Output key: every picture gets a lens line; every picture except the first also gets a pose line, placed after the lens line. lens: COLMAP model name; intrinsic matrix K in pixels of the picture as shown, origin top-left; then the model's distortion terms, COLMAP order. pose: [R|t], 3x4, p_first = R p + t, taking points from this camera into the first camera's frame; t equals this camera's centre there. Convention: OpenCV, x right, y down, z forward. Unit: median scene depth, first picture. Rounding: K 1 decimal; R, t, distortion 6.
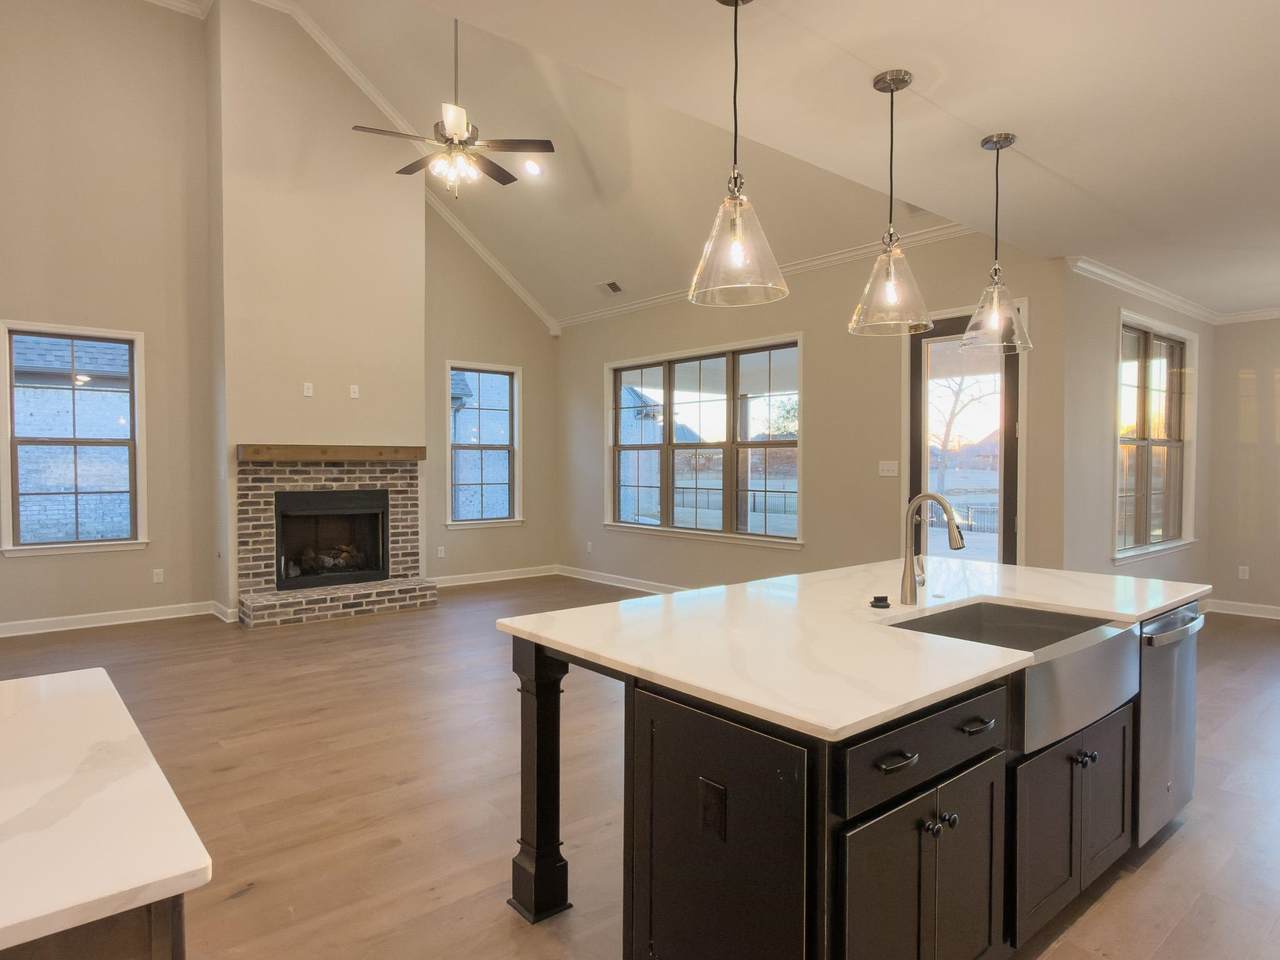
lens RADIAL K [[759.5, 0, 639.1], [0, 759.5, 480.7], [0, 0, 1]] dist [0.008817, -0.001595]
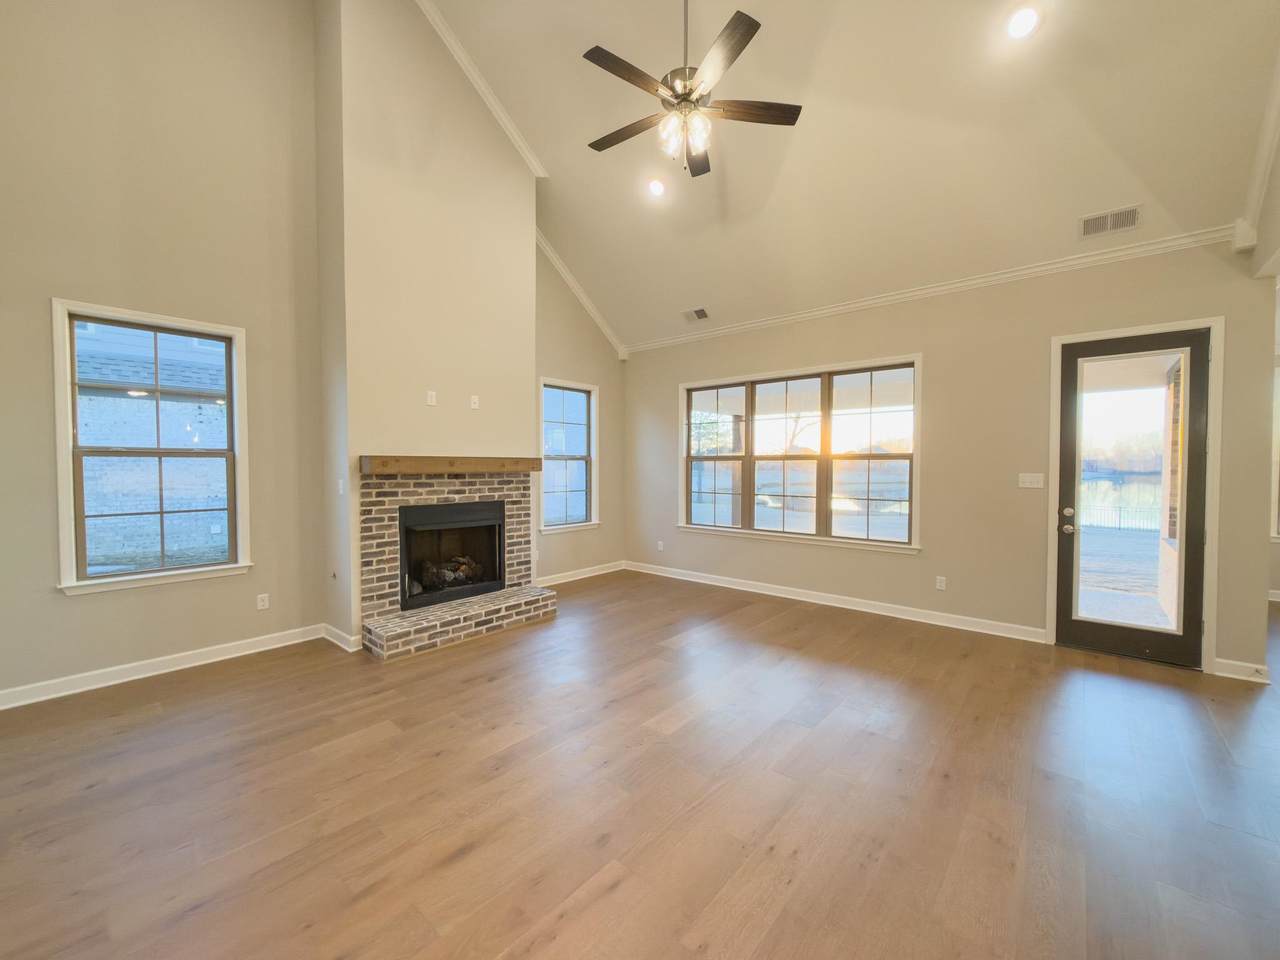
lens RADIAL K [[510.7, 0, 642.3], [0, 510.7, 480.4], [0, 0, 1]] dist [0.001819, 0.000162]
pose [[0.986866, -0.004752, 0.161471, -0.278585], [0.004060, 0.999981, 0.004617, -0.018649], [-0.161490, -0.003901, 0.986867, 0.324531]]
